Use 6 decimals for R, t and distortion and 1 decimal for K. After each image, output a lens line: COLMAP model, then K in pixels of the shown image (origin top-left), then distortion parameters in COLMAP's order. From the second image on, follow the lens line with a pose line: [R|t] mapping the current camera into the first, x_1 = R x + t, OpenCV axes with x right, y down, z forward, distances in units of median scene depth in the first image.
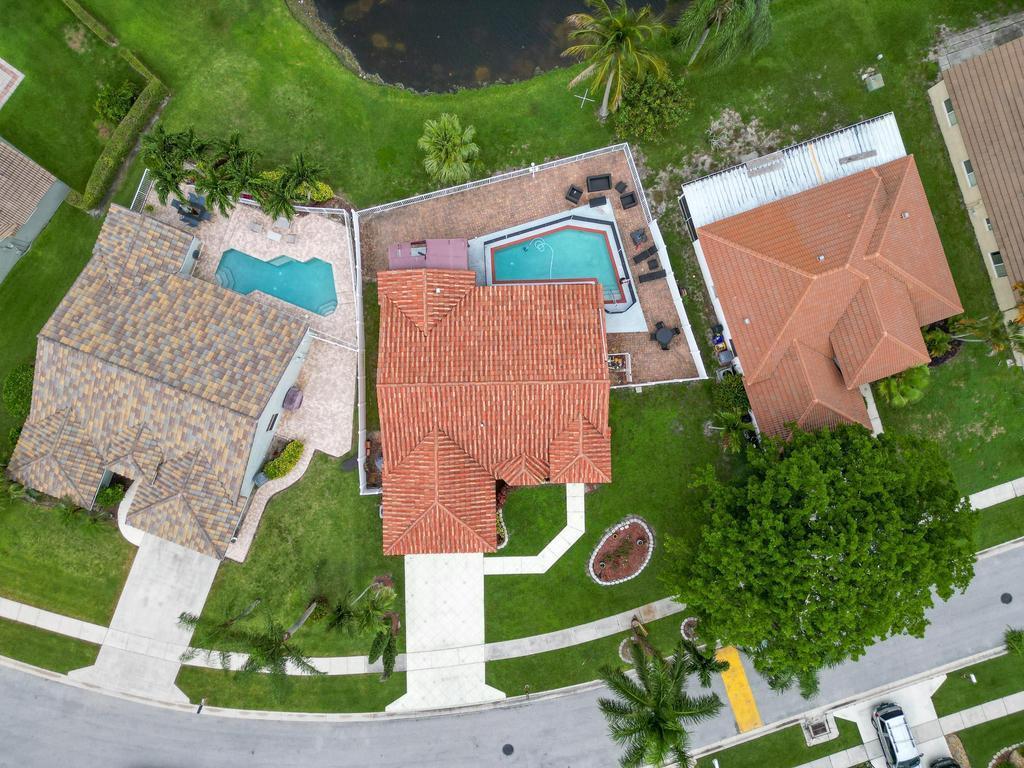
lens RADIAL K [[719.0, 0, 512.0], [0, 719.0, 384.0], [0, 0, 1]] dist [0.064630, -0.064599]
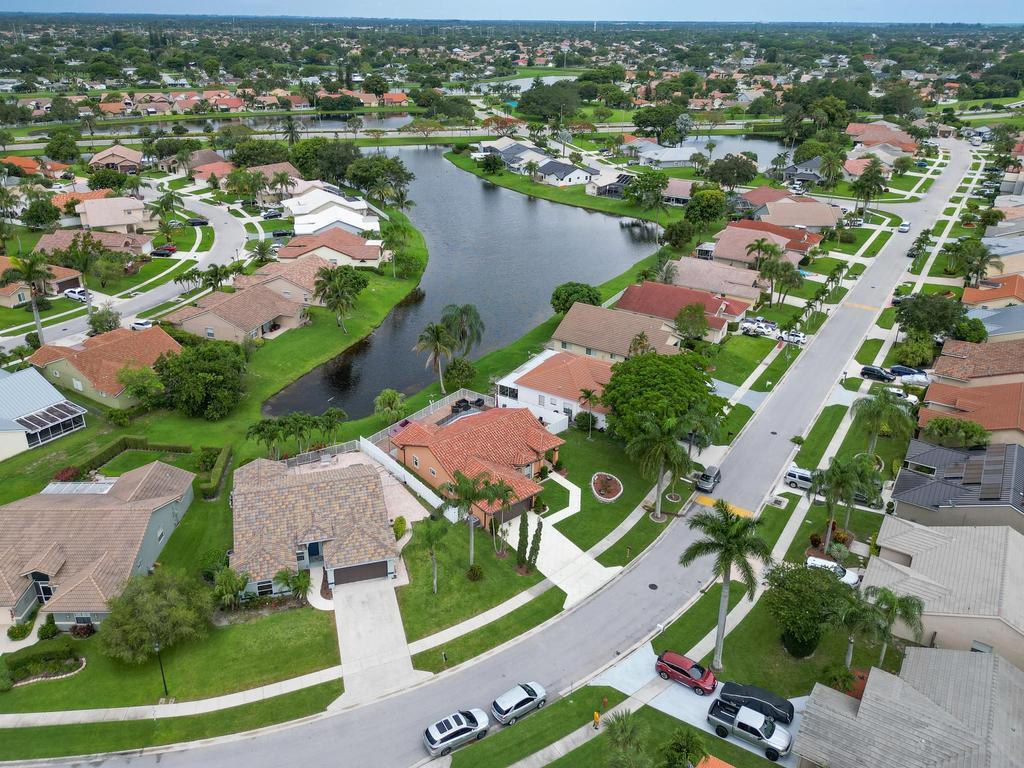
lens RADIAL K [[771.8, 0, 493.1], [0, 771.8, 353.8], [0, 0, 1]] dist [0.076430, -0.087904]
pose [[0.791591, -0.246603, 0.559081, -0.936135], [0.610978, 0.305205, -0.730449, 1.245494], [0.009497, 0.919803, 0.392266, 0.049119]]
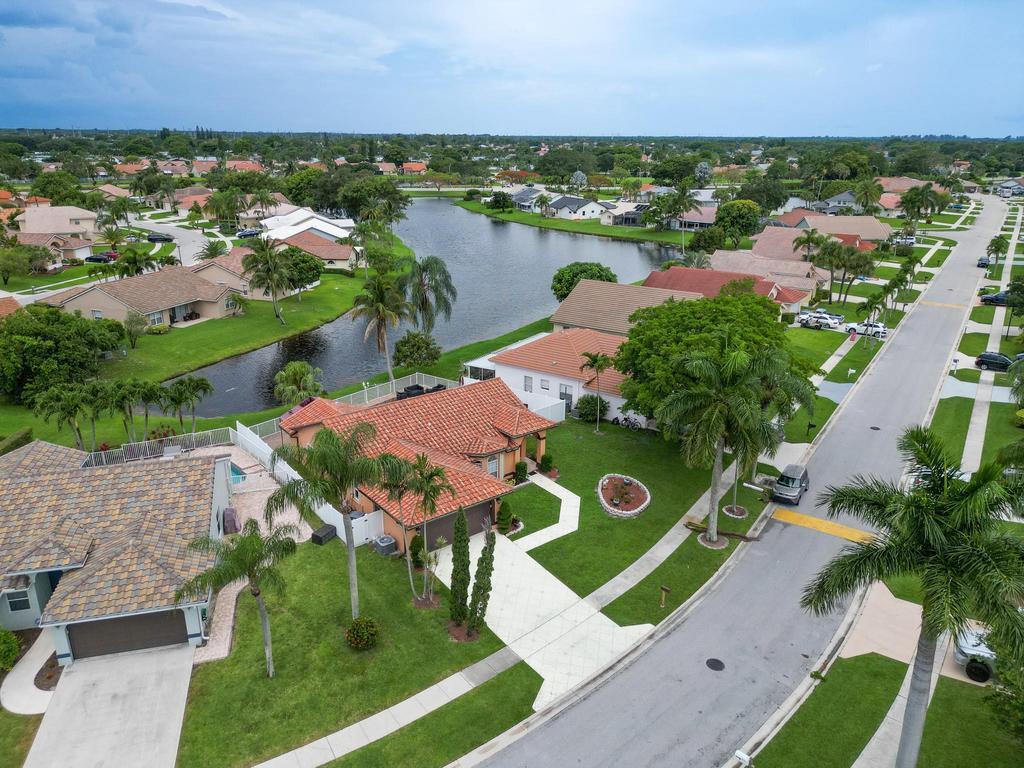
lens RADIAL K [[717.3, 0, 512.0], [0, 717.3, 384.0], [0, 0, 1]] dist [0.072976, -0.076963]
pose [[0.798598, -0.202375, 0.566821, -0.486067], [0.601735, 0.248887, -0.758927, 0.841401], [0.012514, 0.947153, 0.320537, 0.545128]]
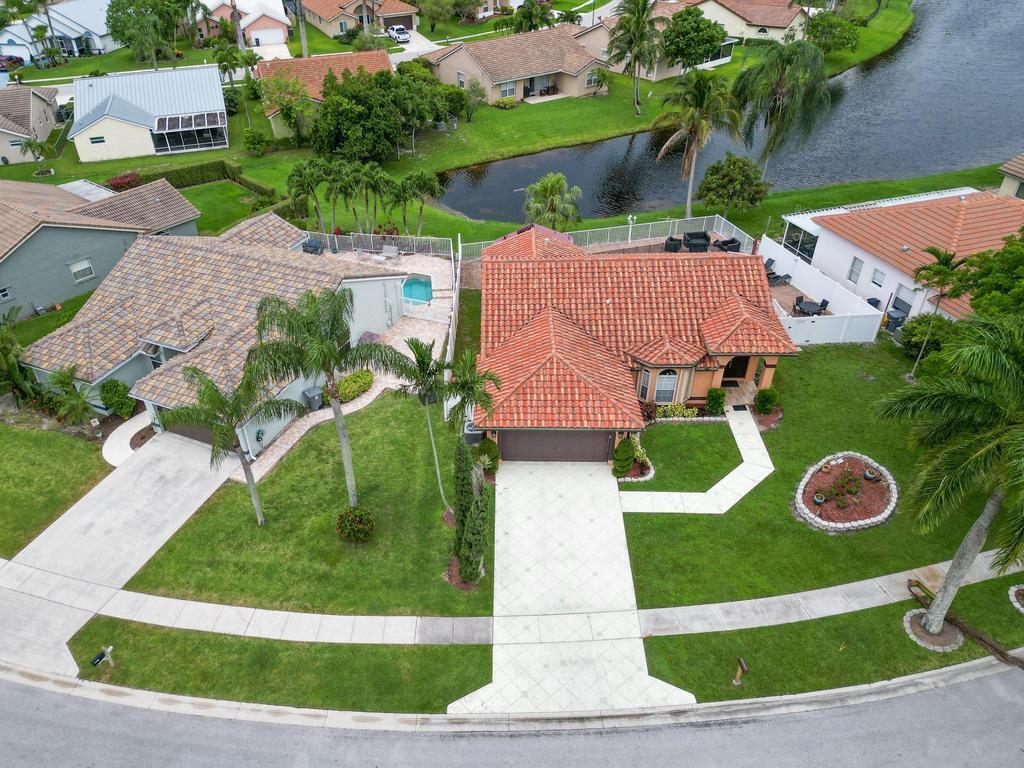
lens RADIAL K [[751.2, 0, 447.6], [0, 751.2, 418.0], [0, 0, 1]] dist [0.062818, -0.051866]
pose [[0.995659, 0.002536, -0.093036, -0.128044], [-0.076874, 0.585904, -0.806726, 0.749646], [0.052464, 0.810376, 0.583556, 0.548121]]
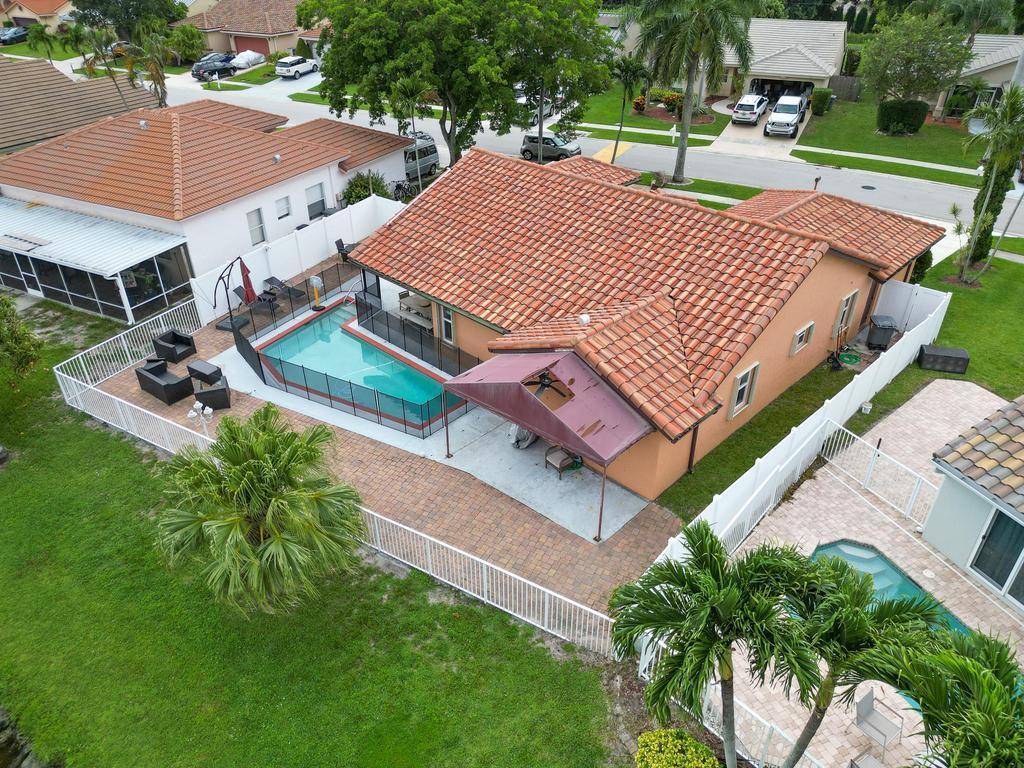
lens RADIAL K [[717.3, 0, 512.0], [0, 717.3, 384.0], [0, 0, 1]] dist [0.072976, -0.076963]
pose [[-0.705934, -0.387270, 0.593025, -0.307481], [0.708201, -0.398227, 0.582981, -0.382743], [0.010387, 0.831527, 0.555387, 0.723340]]
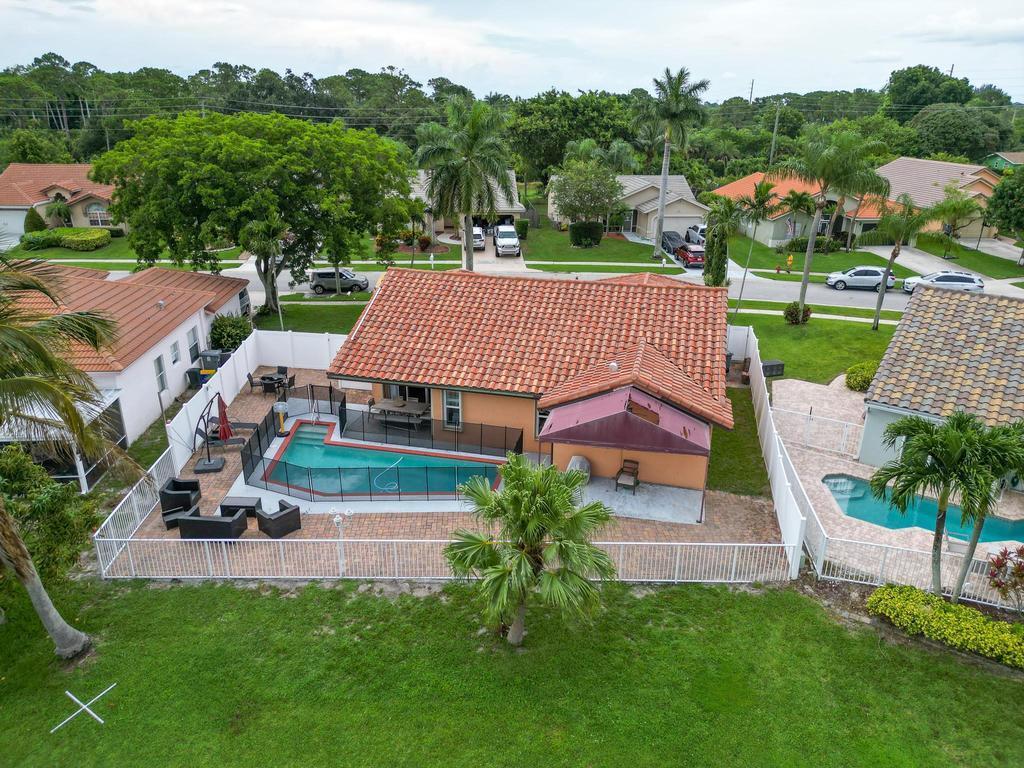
lens RADIAL K [[717.3, 0, 512.0], [0, 717.3, 384.0], [0, 0, 1]] dist [0.072976, -0.076963]
pose [[-0.967829, -0.109580, 0.226495, -0.138460], [0.251195, -0.369163, 0.894773, -0.576187], [-0.014436, 0.922882, 0.384813, 0.732308]]
